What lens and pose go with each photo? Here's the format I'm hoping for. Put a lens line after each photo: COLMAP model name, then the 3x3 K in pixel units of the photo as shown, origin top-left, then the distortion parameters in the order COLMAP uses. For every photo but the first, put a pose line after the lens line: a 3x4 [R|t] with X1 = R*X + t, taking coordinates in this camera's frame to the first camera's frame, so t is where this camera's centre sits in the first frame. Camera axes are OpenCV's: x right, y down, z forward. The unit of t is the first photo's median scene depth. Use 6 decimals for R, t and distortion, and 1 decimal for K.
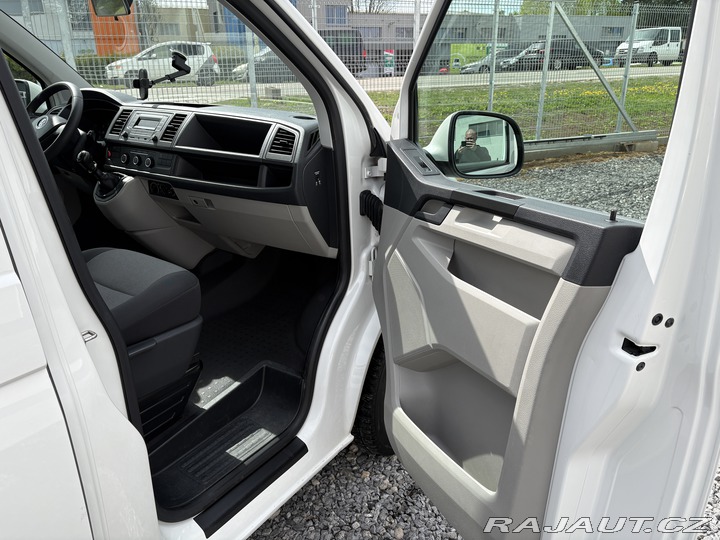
lens RADIAL K [[543.0, 0, 357.3], [0, 543.0, 266.7], [0, 0, 1]] dist [0.038219, -0.042541]
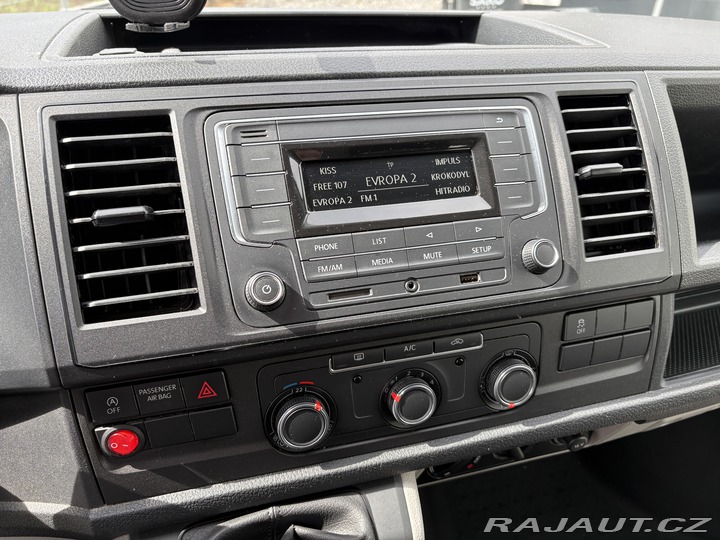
lens RADIAL K [[556.3, 0, 357.0], [0, 556.3, 267.6], [0, 0, 1]] dist [-0.001067, -0.008348]
pose [[0.641519, -0.404061, 0.652065, -0.510850], [0.232624, 0.912475, 0.336565, -0.297451], [-0.730985, -0.064227, 0.679364, 0.886652]]
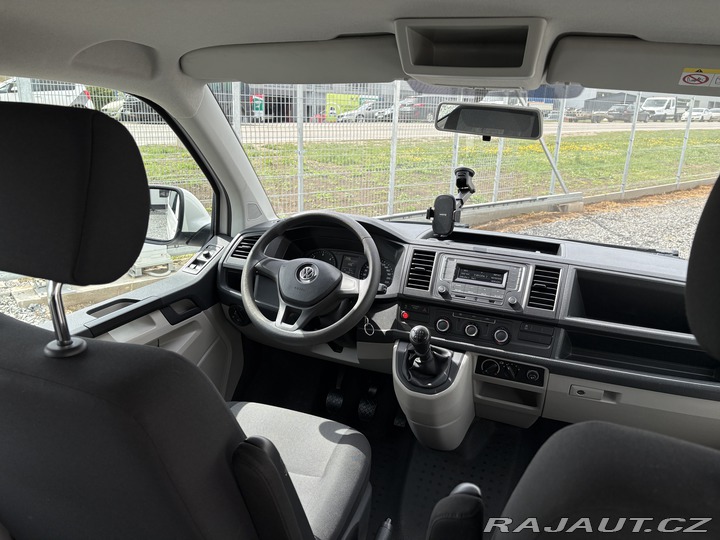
lens RADIAL K [[543.0, 0, 357.3], [0, 543.0, 266.7], [0, 0, 1]] dist [0.038219, -0.042541]
pose [[0.969533, -0.027516, 0.243412, -0.704716], [0.045031, 0.996757, -0.066689, -0.233663], [-0.240787, 0.075618, 0.967628, 0.355685]]
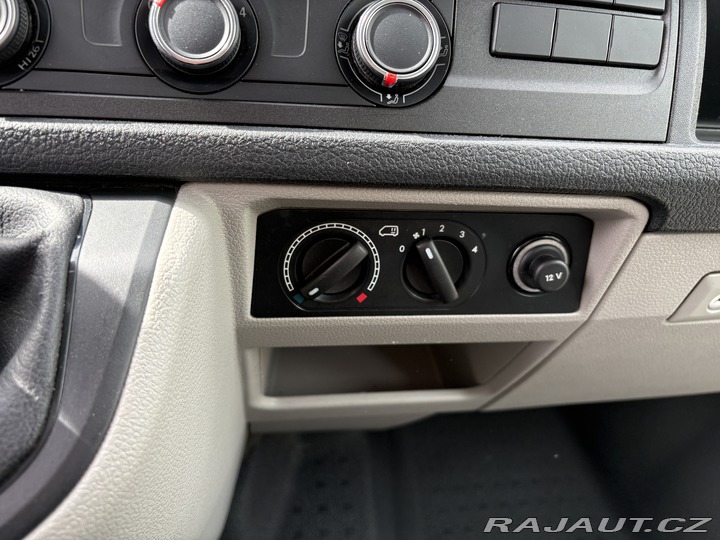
lens RADIAL K [[543.0, 0, 357.3], [0, 543.0, 266.7], [0, 0, 1]] dist [0.038219, -0.042541]
pose [[0.708412, -0.226605, 0.668433, -0.451827], [0.196928, 0.972908, 0.121119, -0.157977], [-0.677770, 0.045831, 0.733844, 0.906546]]
